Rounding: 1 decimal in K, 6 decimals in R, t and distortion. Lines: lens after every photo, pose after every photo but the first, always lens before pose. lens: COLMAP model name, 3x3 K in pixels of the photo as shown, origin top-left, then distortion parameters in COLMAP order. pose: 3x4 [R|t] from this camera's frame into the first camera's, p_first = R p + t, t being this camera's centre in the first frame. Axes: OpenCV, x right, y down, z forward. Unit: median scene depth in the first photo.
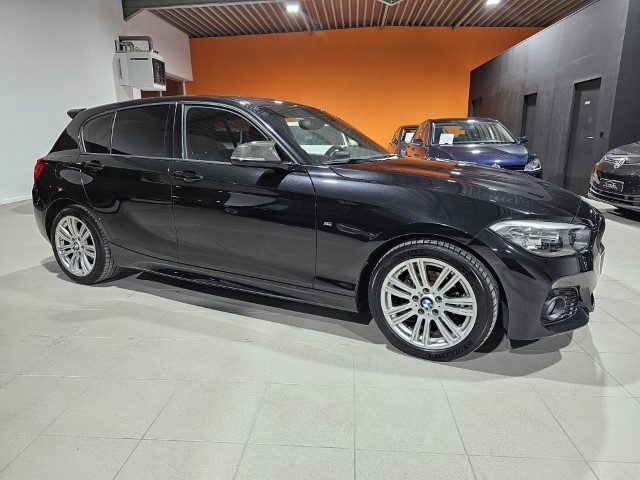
lens RADIAL K [[440.5, 0, 320.0], [0, 440.5, 261.9], [0, 0, 1]] dist [0.044573, -0.028350]
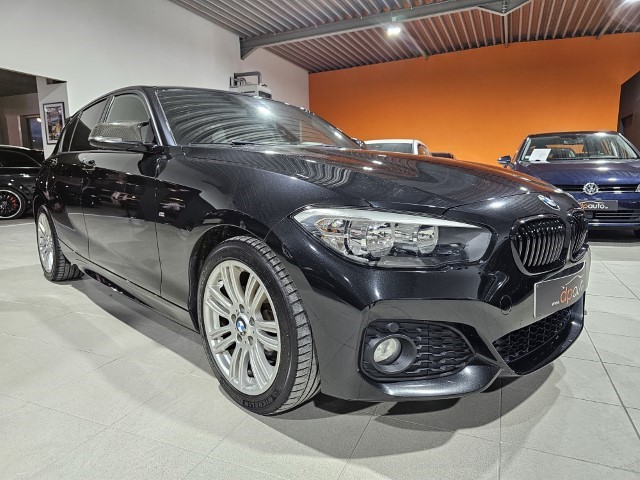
lens RADIAL K [[440.5, 0, 305.3], [0, 440.5, 259.9], [0, 0, 1]] dist [0.044573, -0.028350]
pose [[0.943583, 0.064654, -0.324762, 0.525112], [-0.089584, 0.994023, -0.062391, 0.022265], [0.318788, 0.087965, 0.943735, 0.338200]]
